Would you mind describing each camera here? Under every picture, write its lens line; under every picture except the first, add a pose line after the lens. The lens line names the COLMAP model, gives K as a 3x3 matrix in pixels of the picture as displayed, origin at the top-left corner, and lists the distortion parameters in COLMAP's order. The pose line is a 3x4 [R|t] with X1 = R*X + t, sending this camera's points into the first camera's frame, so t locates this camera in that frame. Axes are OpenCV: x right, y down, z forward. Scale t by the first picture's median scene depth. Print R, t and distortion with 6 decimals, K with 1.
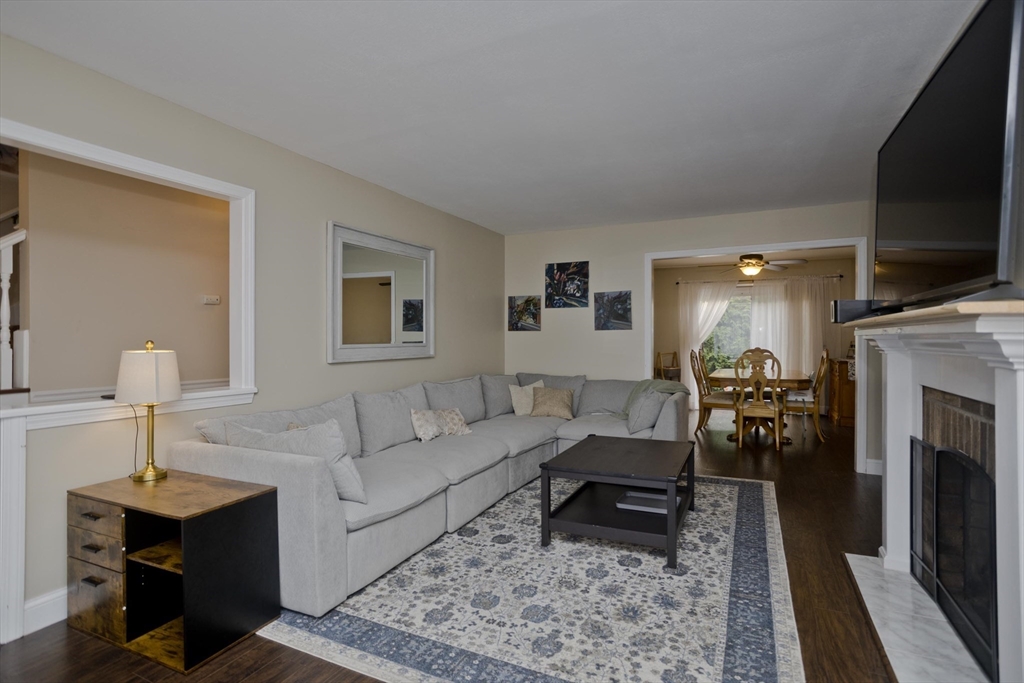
lens RADIAL K [[497.3, 0, 507.4], [0, 497.3, 337.6], [0, 0, 1]] dist [-0.052822, 0.024000]
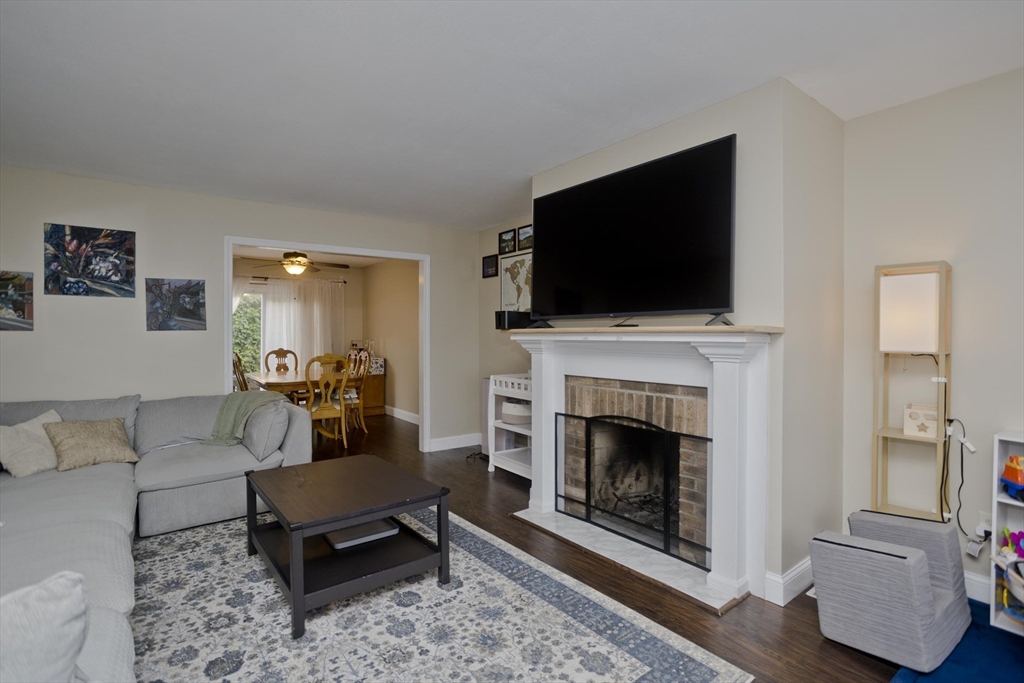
lens RADIAL K [[497.3, 0, 519.4], [0, 497.3, 339.6], [0, 0, 1]] dist [-0.052822, 0.024000]
pose [[0.438544, -0.009037, 0.898665, -0.217791], [0.001146, 0.999954, 0.009496, -0.008086], [-0.898709, -0.003135, 0.438534, 0.212619]]
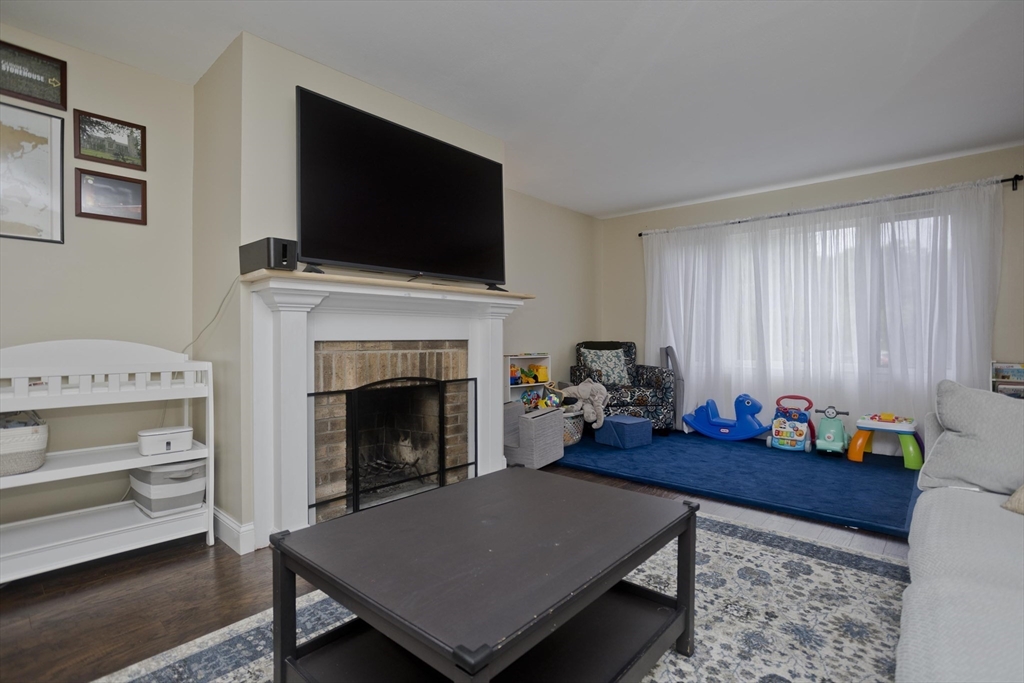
lens RADIAL K [[497.3, 0, 506.7], [0, 497.3, 331.9], [0, 0, 1]] dist [-0.052822, 0.024000]
pose [[-0.963187, -0.028403, 0.267328, 0.640412], [-0.026329, 0.999589, 0.011343, 0.086884], [-0.267540, 0.003887, -0.963539, 2.027901]]
